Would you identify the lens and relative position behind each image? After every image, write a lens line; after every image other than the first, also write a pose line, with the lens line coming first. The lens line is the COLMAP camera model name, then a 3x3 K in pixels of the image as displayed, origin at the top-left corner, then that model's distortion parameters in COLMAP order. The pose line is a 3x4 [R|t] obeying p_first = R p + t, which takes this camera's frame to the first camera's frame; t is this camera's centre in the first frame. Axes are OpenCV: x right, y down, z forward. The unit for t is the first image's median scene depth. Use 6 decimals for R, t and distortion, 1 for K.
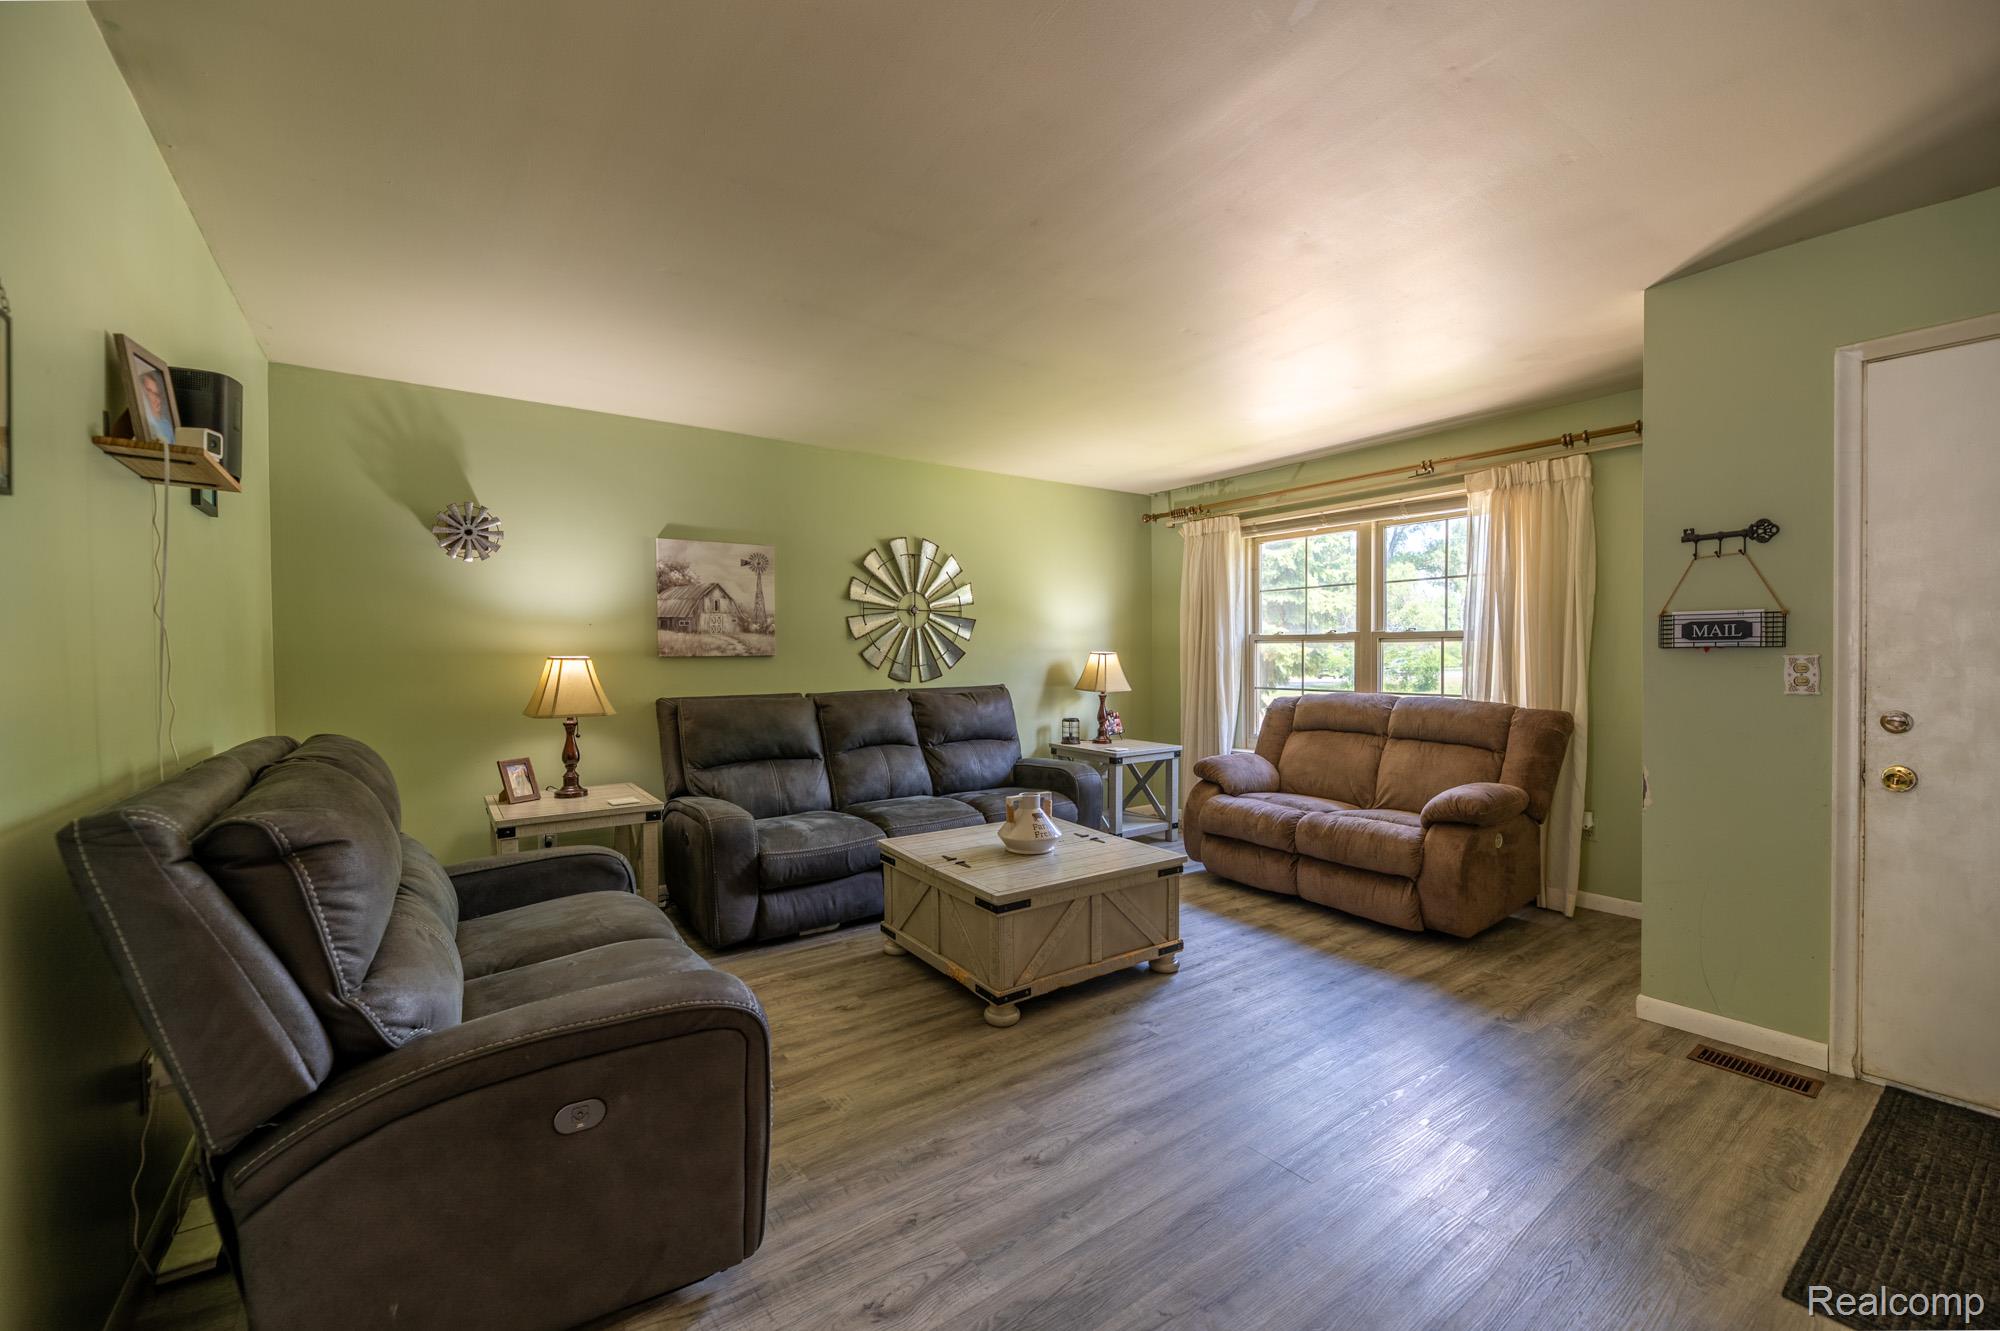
lens RADIAL K [[805.5, 0, 1006.1], [0, 805.5, 658.5], [0, 0, 1]] dist [-0.002177, -0.000303]
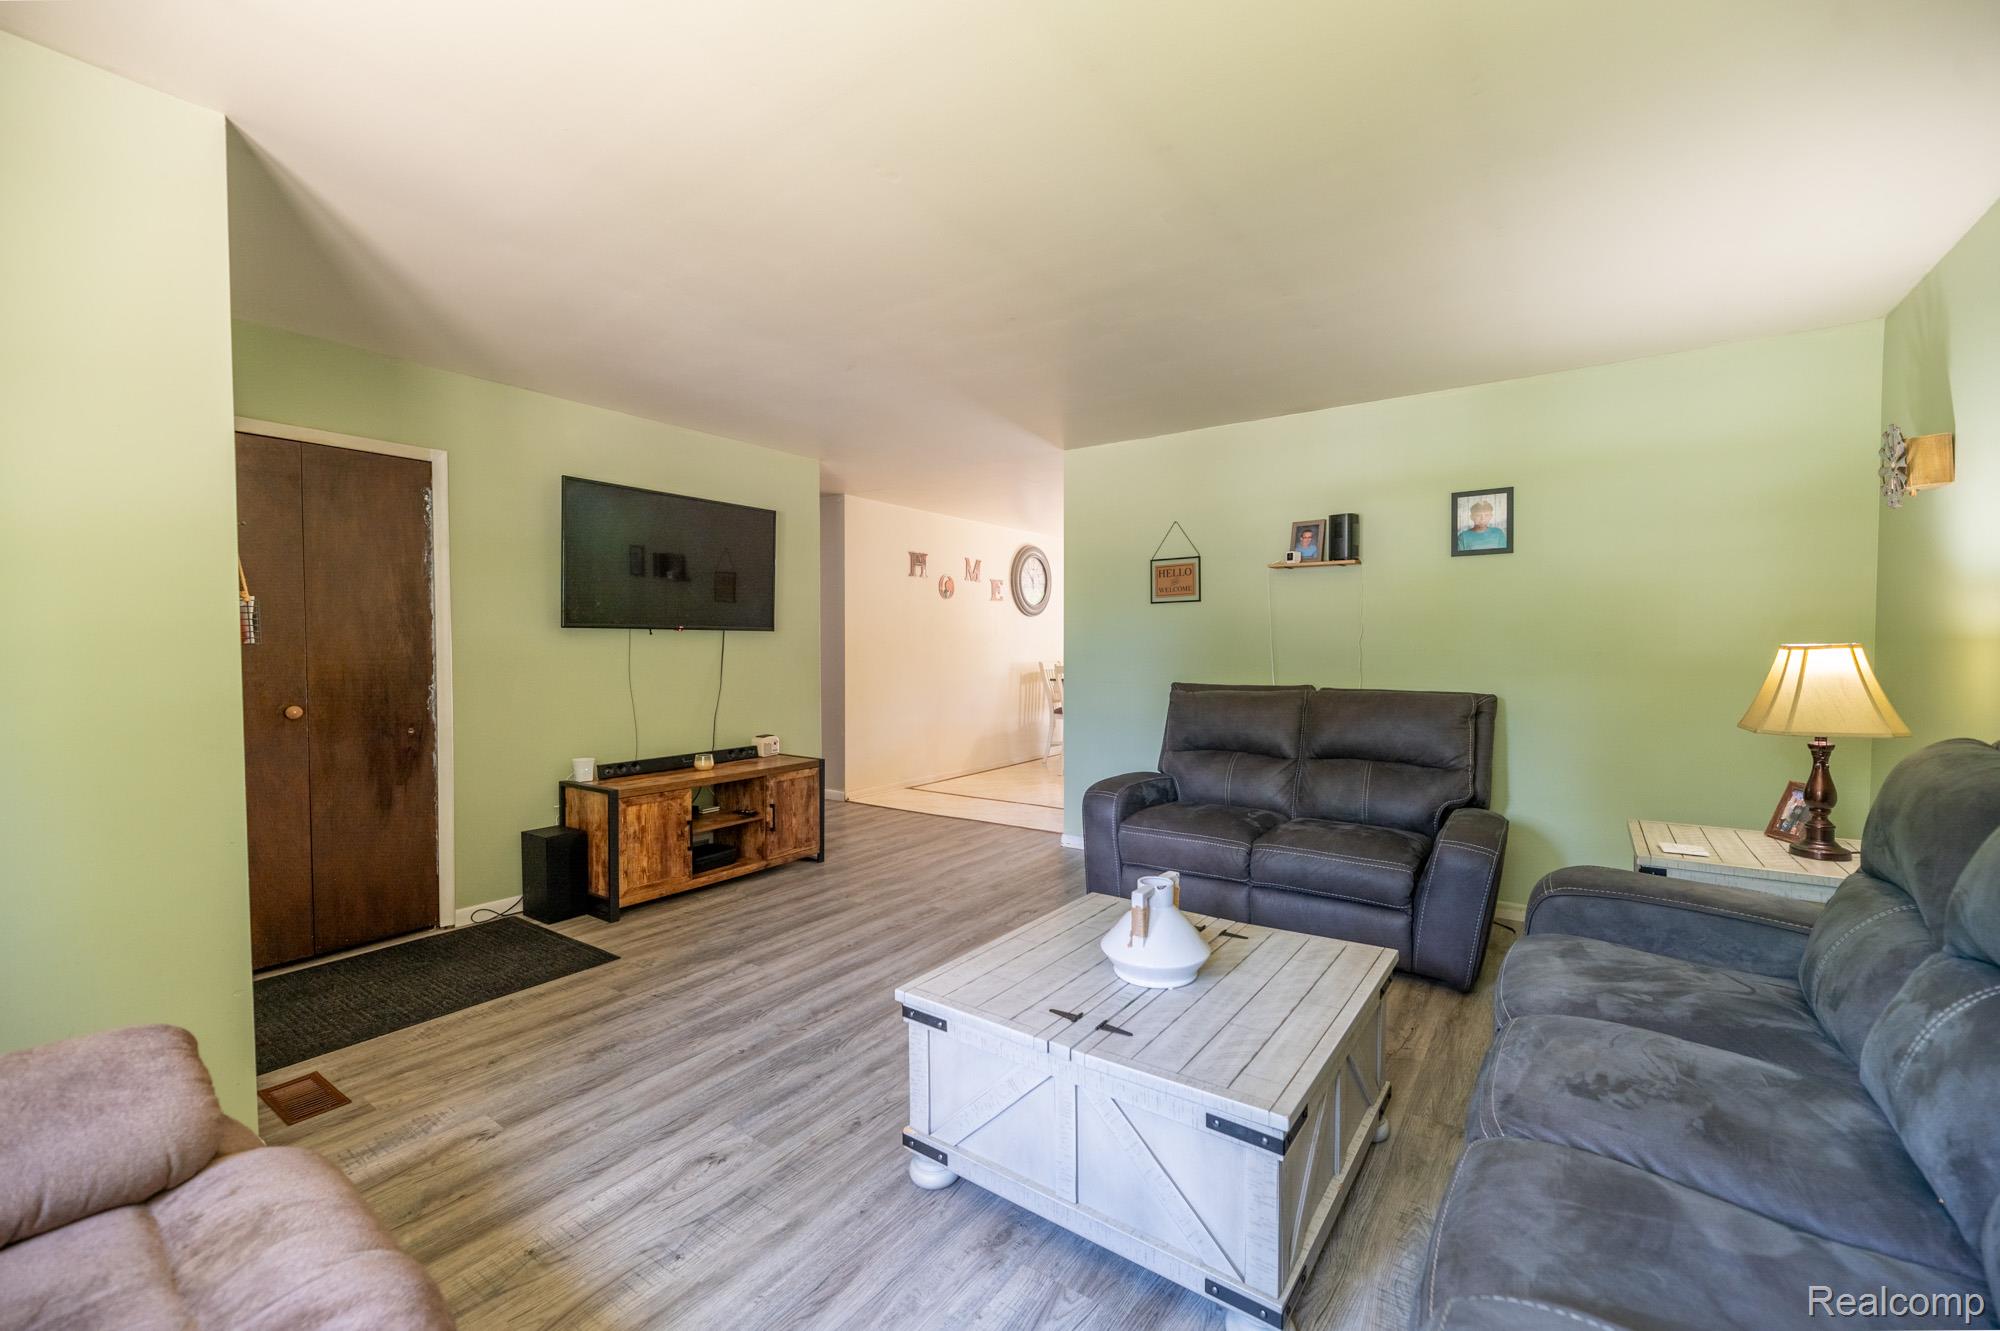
lens RADIAL K [[805.5, 0, 993.0], [0, 805.5, 664.5], [0, 0, 1]] dist [-0.002177, -0.000303]
pose [[-0.945422, 0.010245, -0.325687, 0.461517], [0.004426, 0.999817, 0.018602, -0.002698], [0.325818, 0.016145, -0.945295, 2.083884]]
